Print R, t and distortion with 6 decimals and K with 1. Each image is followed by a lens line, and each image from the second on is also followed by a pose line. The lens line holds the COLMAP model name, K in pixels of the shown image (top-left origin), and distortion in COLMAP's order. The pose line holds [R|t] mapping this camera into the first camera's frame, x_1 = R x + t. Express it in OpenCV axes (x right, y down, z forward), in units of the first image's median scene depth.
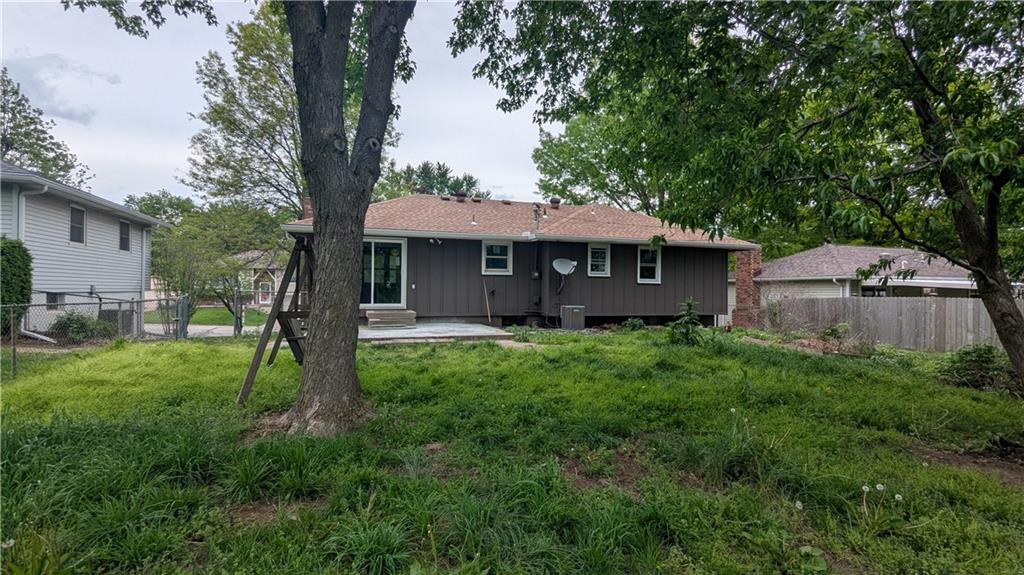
lens RADIAL K [[482.9, 0, 515.3], [0, 482.9, 286.7], [0, 0, 1]] dist [0.006369, -0.001065]
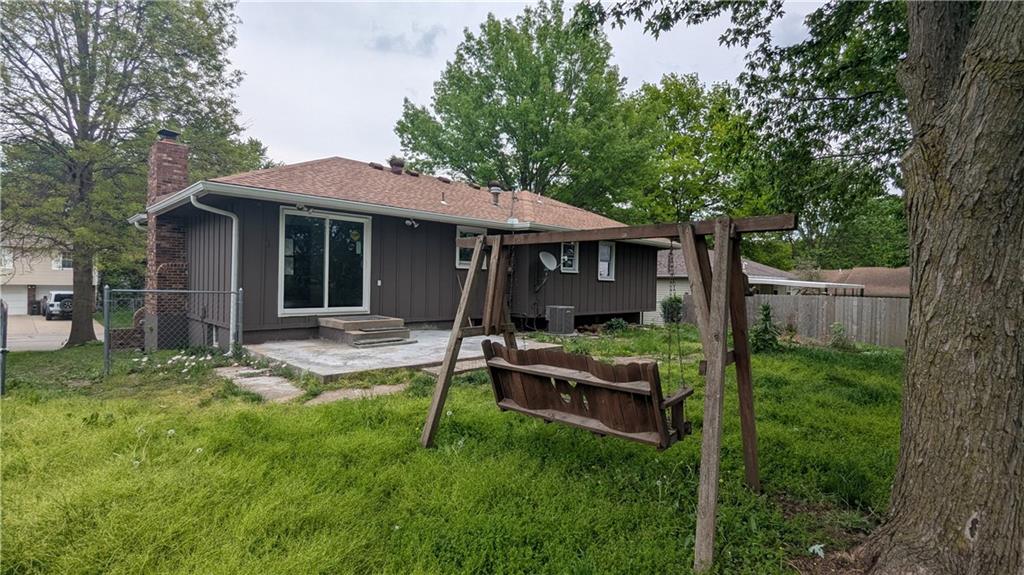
lens RADIAL K [[482.9, 0, 515.3], [0, 482.9, 286.7], [0, 0, 1]] dist [0.006369, -0.001065]
pose [[0.890900, 0.004236, 0.454179, -0.359771], [-0.014475, 0.999713, 0.019070, -0.011786], [-0.453969, -0.023564, 0.890706, 0.255530]]
